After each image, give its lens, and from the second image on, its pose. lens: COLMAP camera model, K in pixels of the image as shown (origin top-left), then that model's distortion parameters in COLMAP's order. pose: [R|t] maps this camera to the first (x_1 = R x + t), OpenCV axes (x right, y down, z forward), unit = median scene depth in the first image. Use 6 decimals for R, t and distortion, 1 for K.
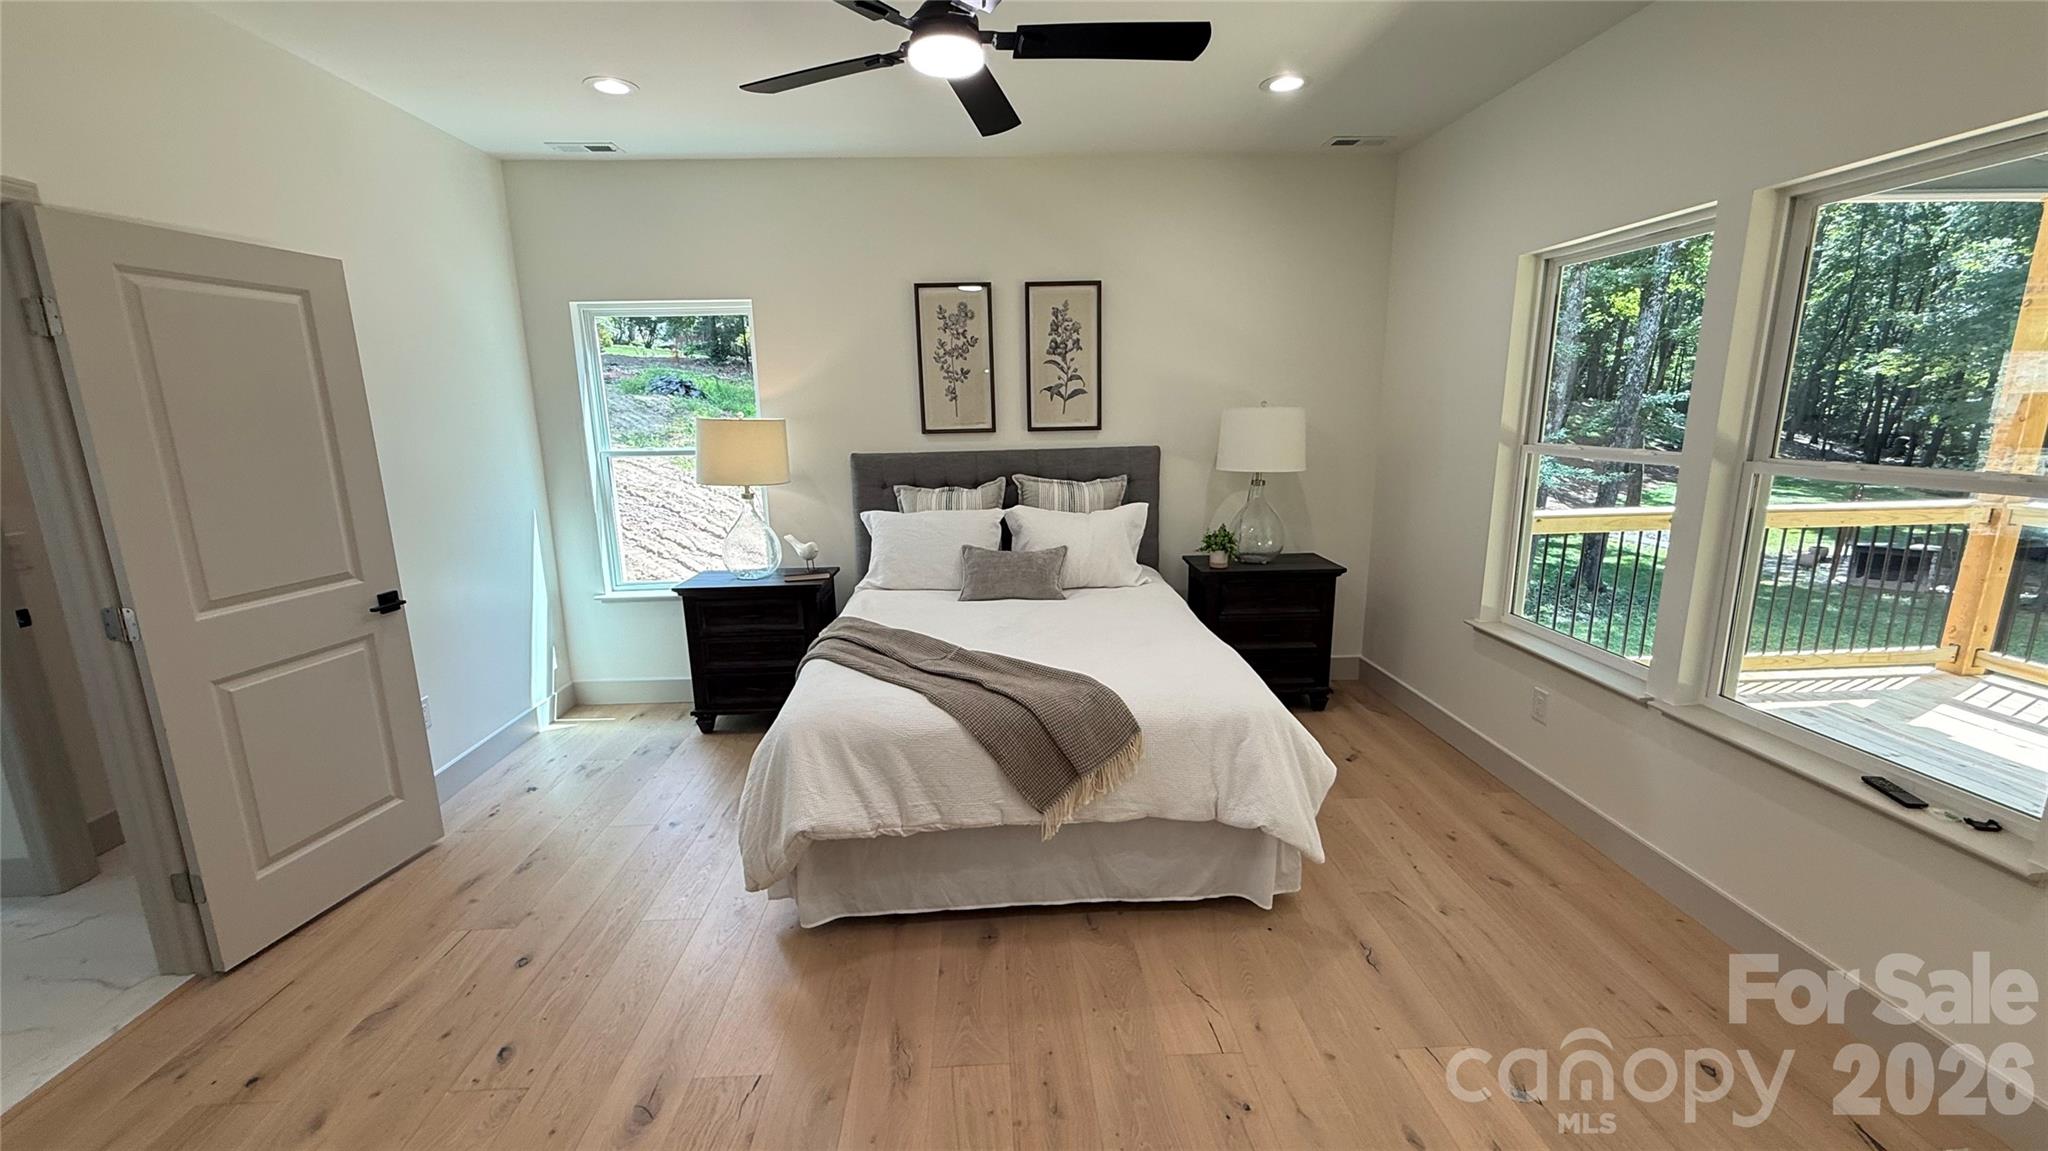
lens RADIAL K [[818.8, 0, 1019.9], [0, 818.8, 575.8], [0, 0, 1]] dist [0.003772, -0.000370]
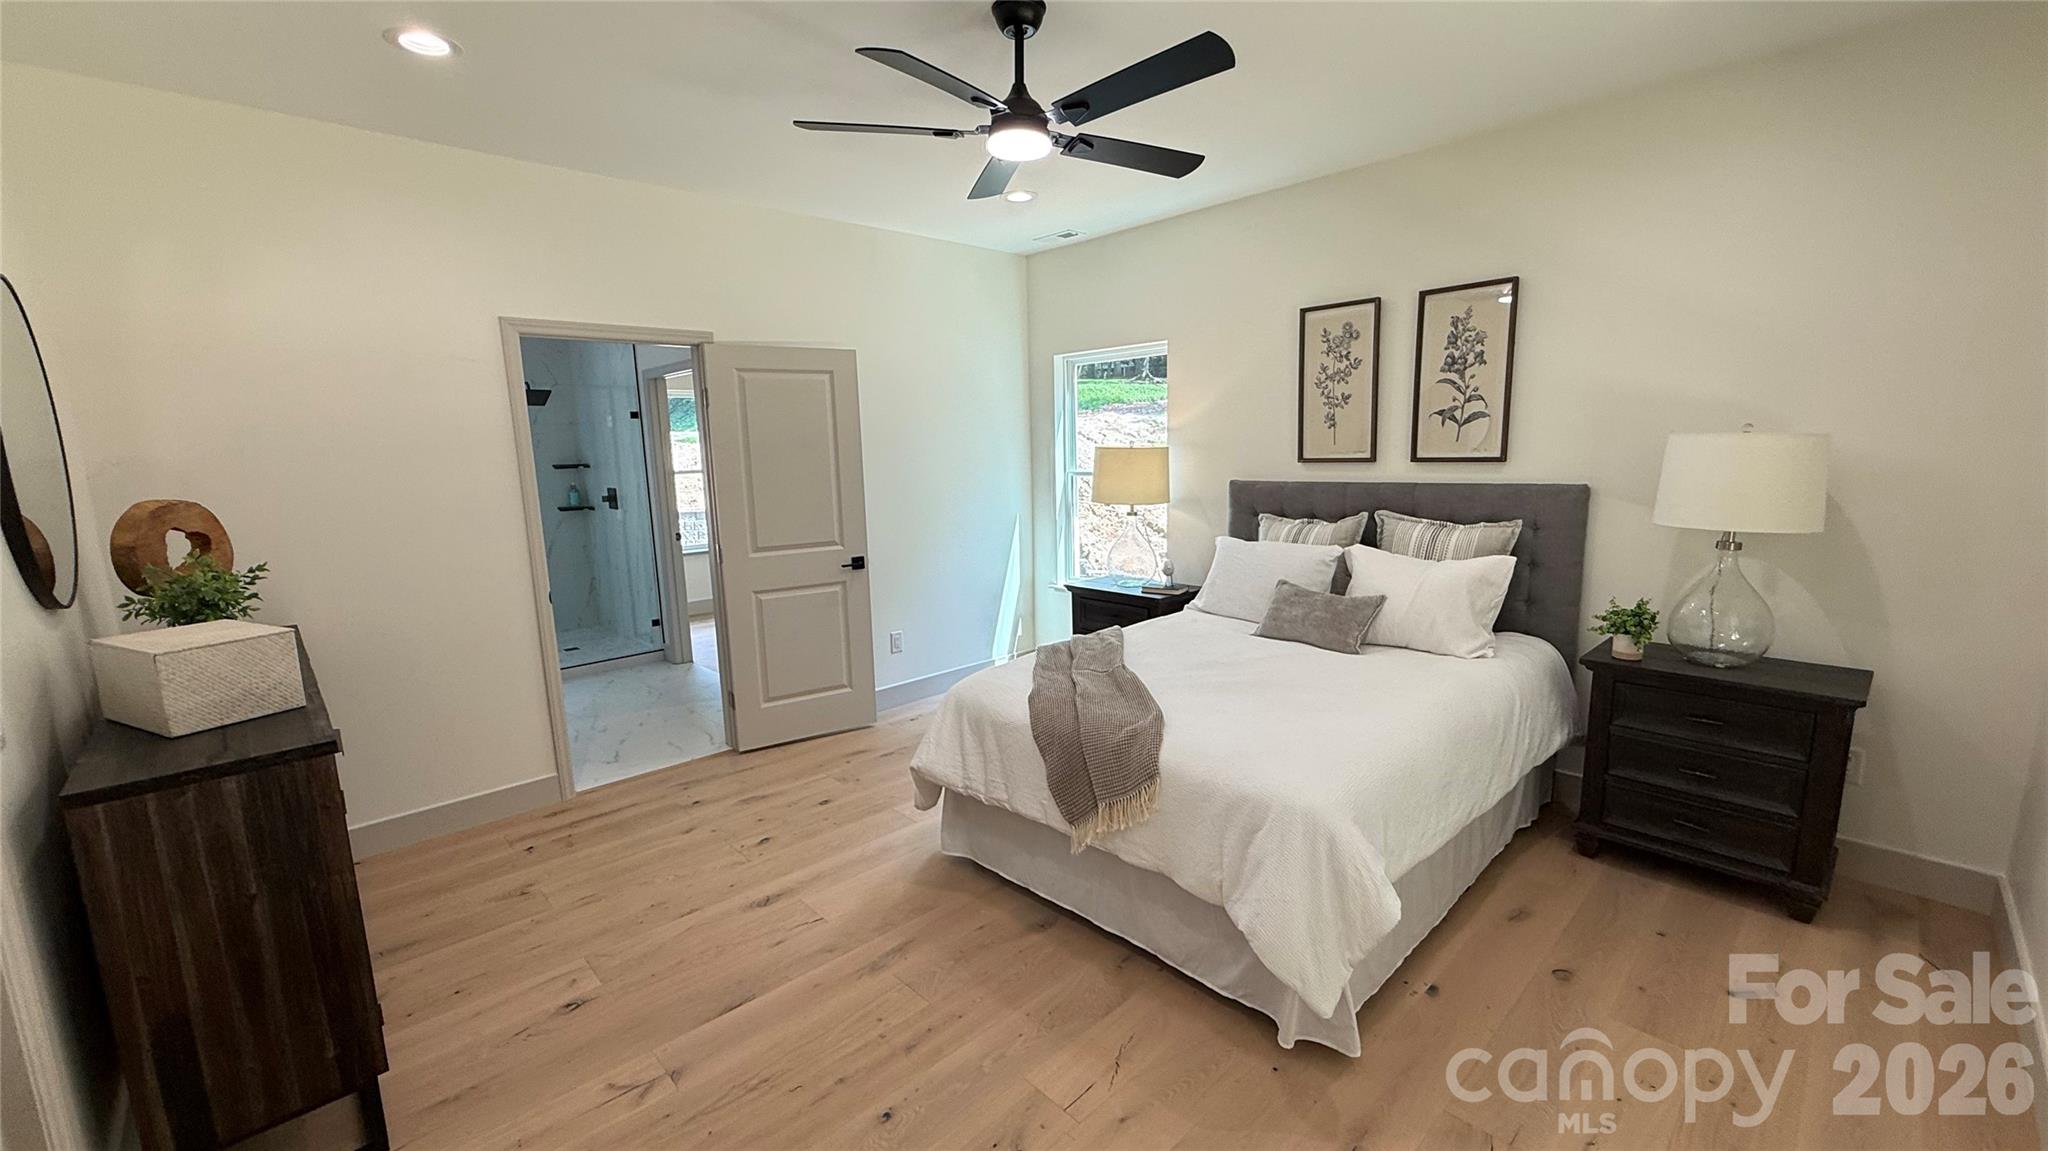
lens RADIAL K [[818.8, 0, 1023.0], [0, 818.8, 575.7], [0, 0, 1]] dist [0.003772, -0.000370]
pose [[0.653060, 0.123427, -0.747180, 0.423816], [-0.142452, 0.989038, 0.038872, -0.034209], [0.743787, 0.081051, 0.663484, 0.135297]]
